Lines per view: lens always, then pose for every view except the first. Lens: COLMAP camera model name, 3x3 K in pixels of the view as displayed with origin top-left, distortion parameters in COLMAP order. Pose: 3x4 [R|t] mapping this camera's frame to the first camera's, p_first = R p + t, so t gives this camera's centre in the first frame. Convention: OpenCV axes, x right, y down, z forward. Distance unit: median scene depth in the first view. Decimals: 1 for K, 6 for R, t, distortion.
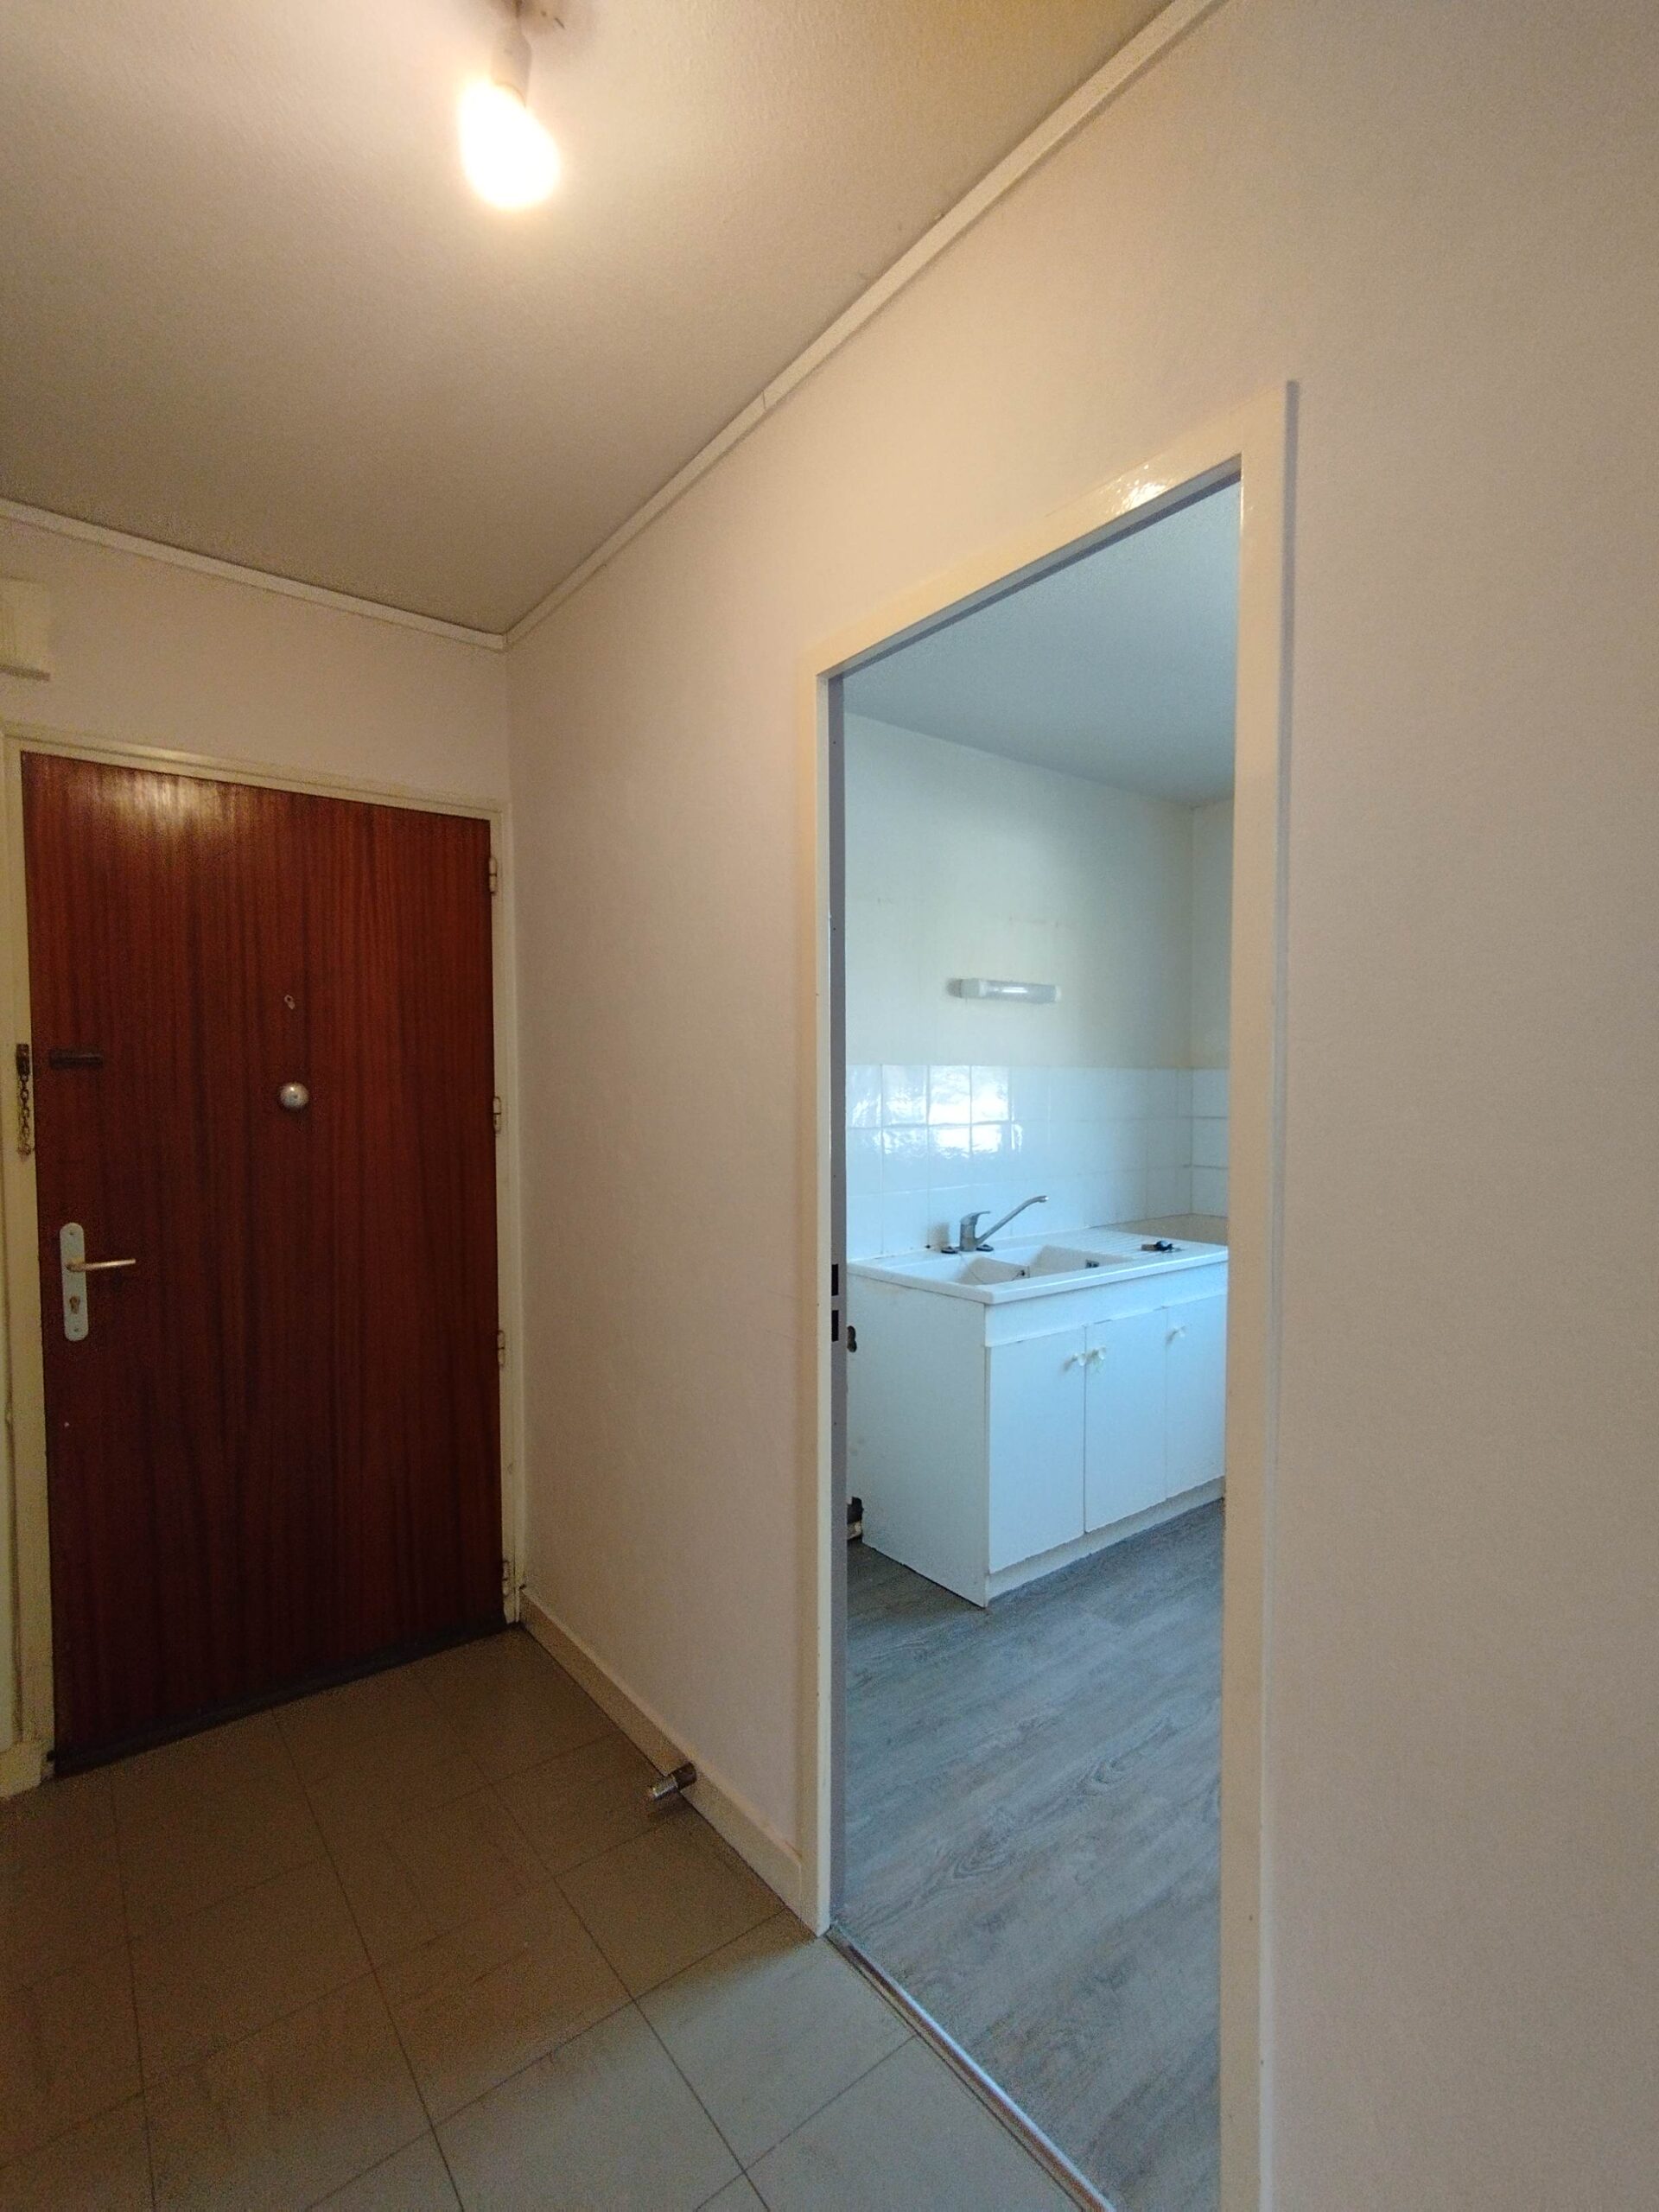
lens RADIAL K [[1009.1, 0, 829.5], [0, 1009.1, 1106.0], [0, 0, 1]] dist [0.002755, 0.000344]
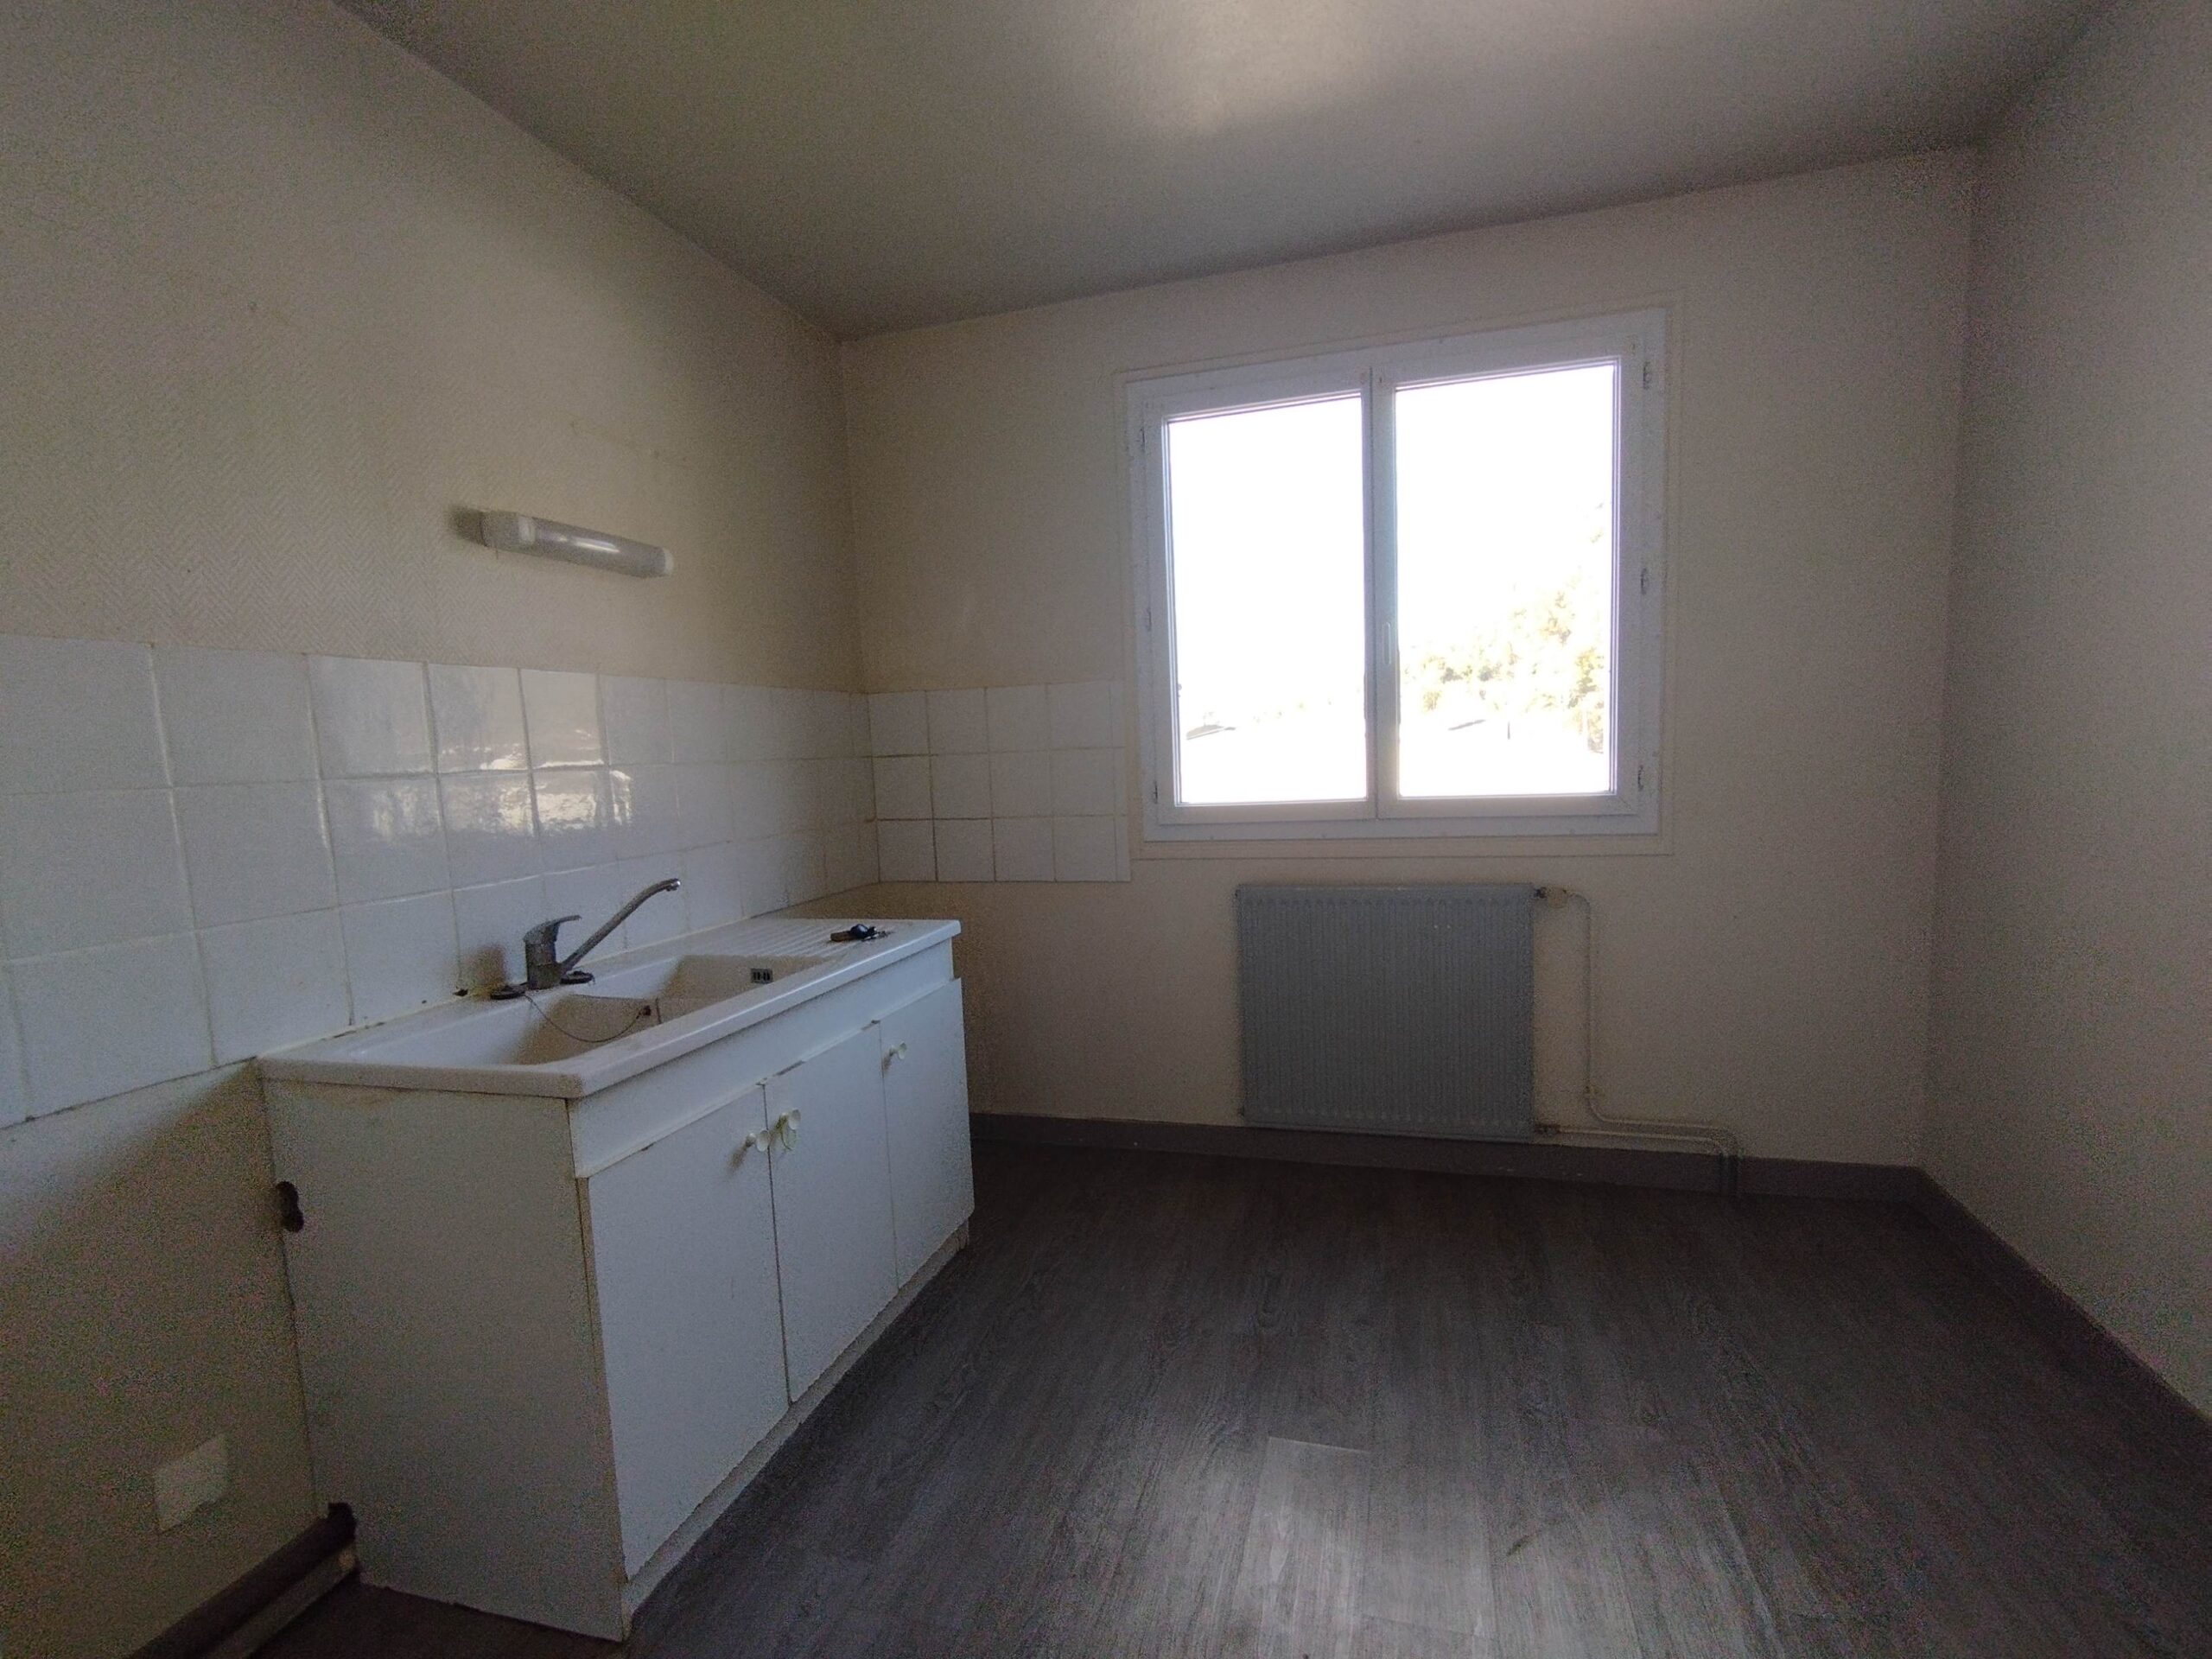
lens RADIAL K [[1009.1, 0, 1100.4], [0, 1009.1, 856.1], [0, 0, 1]] dist [0.002755, 0.000344]
pose [[0.820300, -0.097417, 0.563576, 0.080242], [0.054337, 0.994204, 0.092764, 0.031955], [-0.569346, -0.045471, 0.820839, 0.344946]]
